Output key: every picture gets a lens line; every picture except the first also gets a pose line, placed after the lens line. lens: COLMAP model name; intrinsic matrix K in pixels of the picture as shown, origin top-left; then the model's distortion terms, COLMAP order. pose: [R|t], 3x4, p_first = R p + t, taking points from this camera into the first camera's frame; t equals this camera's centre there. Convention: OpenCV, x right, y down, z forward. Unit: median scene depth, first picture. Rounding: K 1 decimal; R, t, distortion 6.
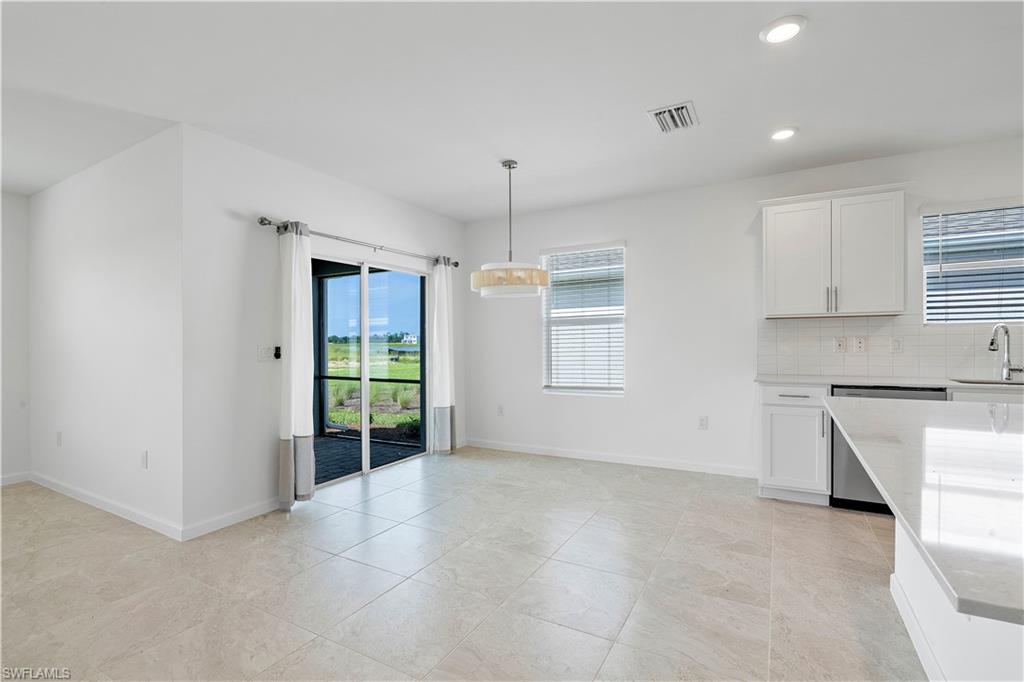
lens RADIAL K [[471.1, 0, 512.0], [0, 471.1, 341.0], [0, 0, 1]] dist [-0.023303, 0.000191]
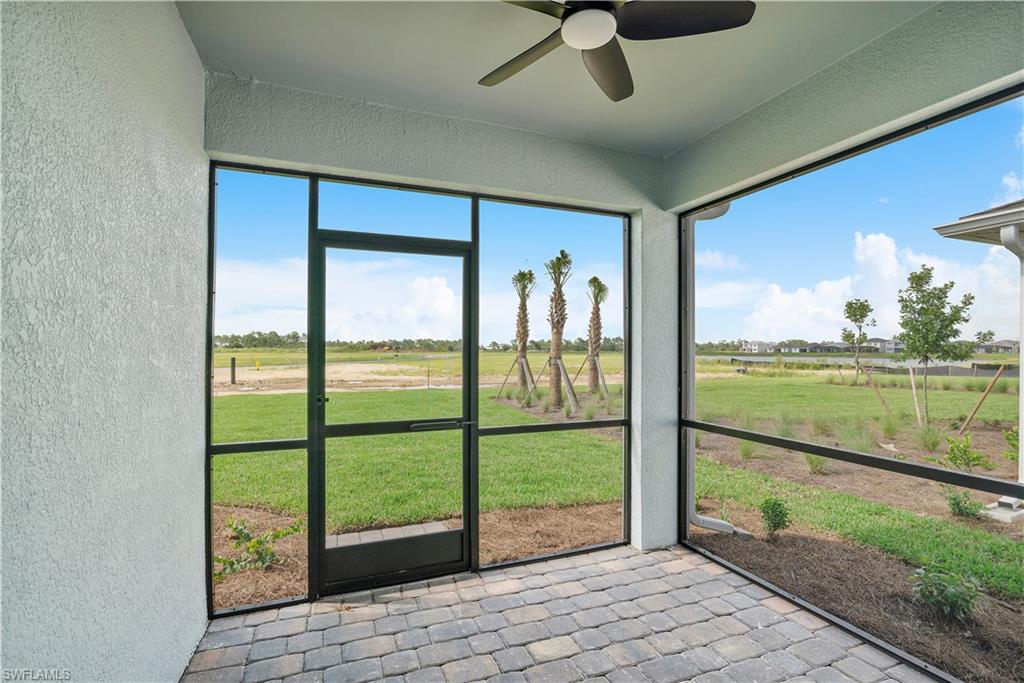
lens RADIAL K [[471.1, 0, 512.0], [0, 471.1, 341.5], [0, 0, 1]] dist [-0.023303, 0.000191]
pose [[0.776727, 0.000565, -0.629837, -0.492695], [-0.010007, 0.999884, -0.011444, -0.005976], [0.629758, 0.015191, 0.776643, 1.054155]]
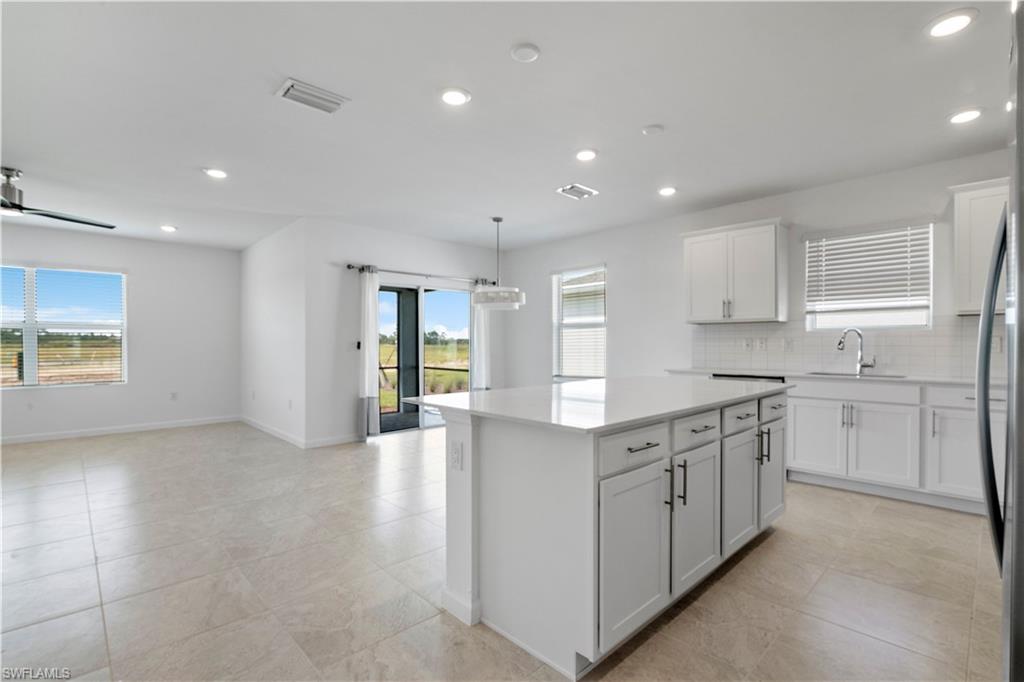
lens RADIAL K [[466.6, 0, 512.0], [0, 466.6, 341.0], [0, 0, 1]] dist [-0.062632, -0.000229]
pose [[0.957815, 0.009707, -0.287222, 0.463404], [-0.011428, 0.999925, -0.004316, 0.011340], [0.287158, 0.007416, 0.957854, -0.386613]]
